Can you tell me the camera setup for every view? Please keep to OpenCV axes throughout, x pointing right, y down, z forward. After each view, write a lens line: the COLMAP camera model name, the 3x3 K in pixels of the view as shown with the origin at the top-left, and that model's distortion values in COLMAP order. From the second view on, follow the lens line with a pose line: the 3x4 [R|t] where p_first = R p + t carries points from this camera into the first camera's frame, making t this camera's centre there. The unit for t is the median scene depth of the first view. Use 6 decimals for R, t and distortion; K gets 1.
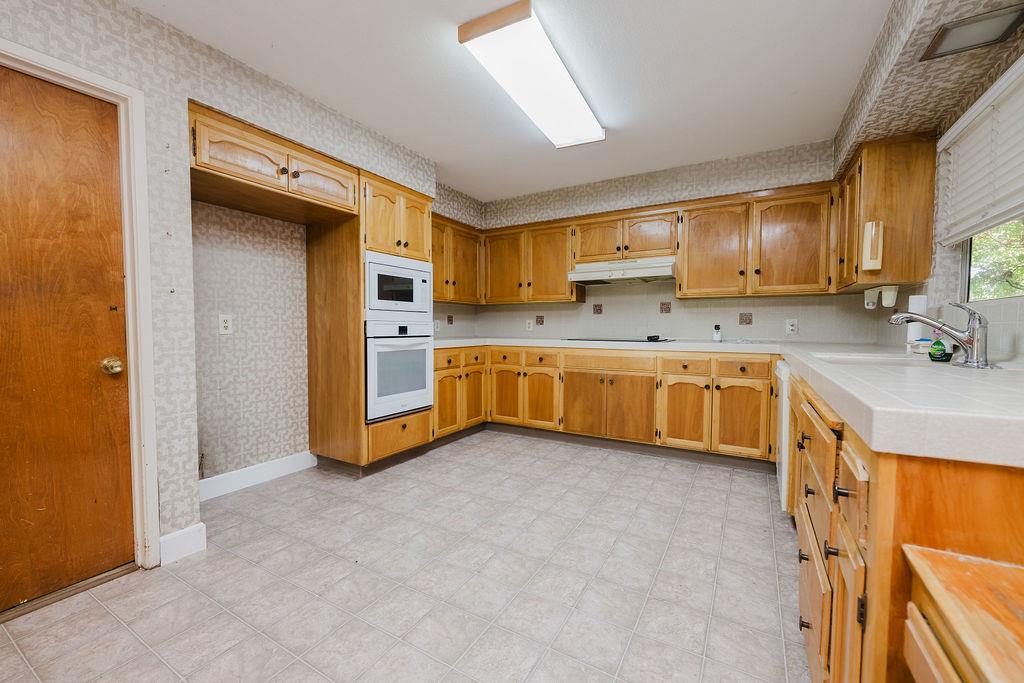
lens RADIAL K [[424.0, 0, 508.1], [0, 424.0, 342.6], [0, 0, 1]] dist [-0.000622, 0.000218]
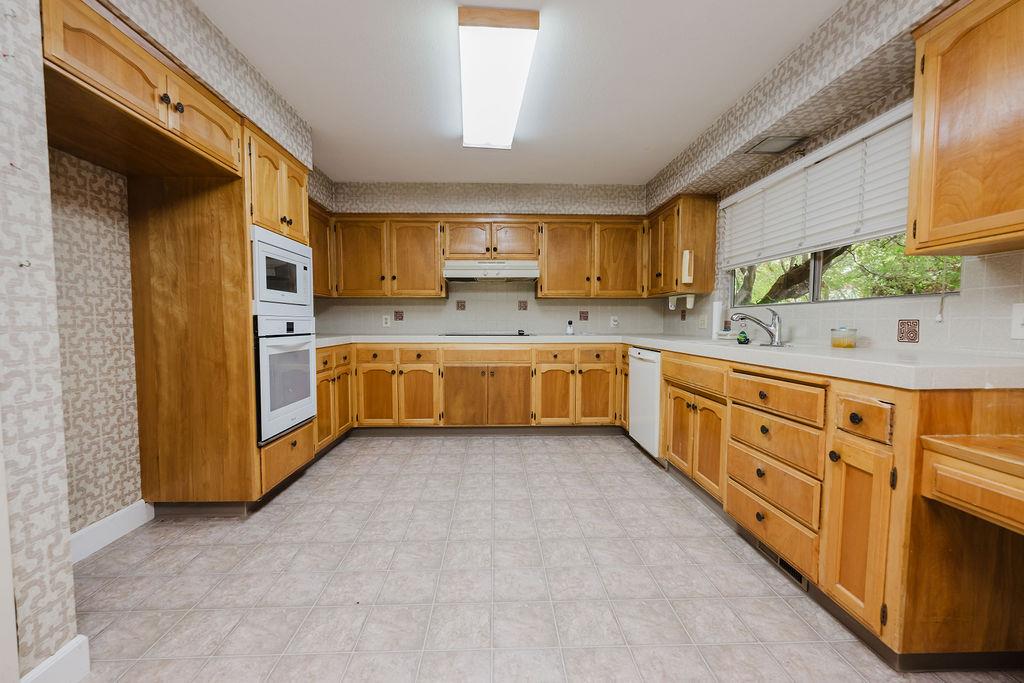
lens RADIAL K [[421.9, 0, 515.1], [0, 421.9, 344.2], [0, 0, 1]] dist [-0.001009, 0.000190]
pose [[0.837836, -0.030169, 0.545088, -0.311834], [0.021785, 0.999524, 0.021835, -0.004620], [-0.545488, -0.006419, 0.838094, 0.076072]]
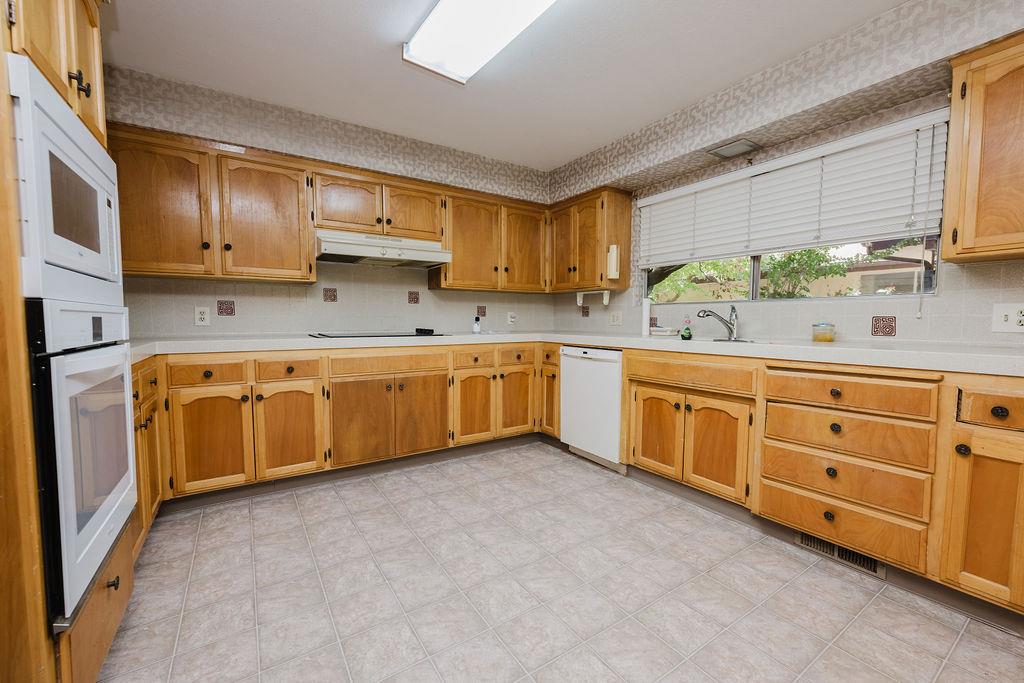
lens RADIAL K [[412.4, 0, 518.4], [0, 412.4, 343.8], [0, 0, 1]] dist [-0.001056, -0.000035]
pose [[0.430722, -0.055282, 0.900790, -0.389279], [0.033102, 0.998418, 0.045445, -0.019060], [-0.901877, 0.010244, 0.431871, 0.494823]]
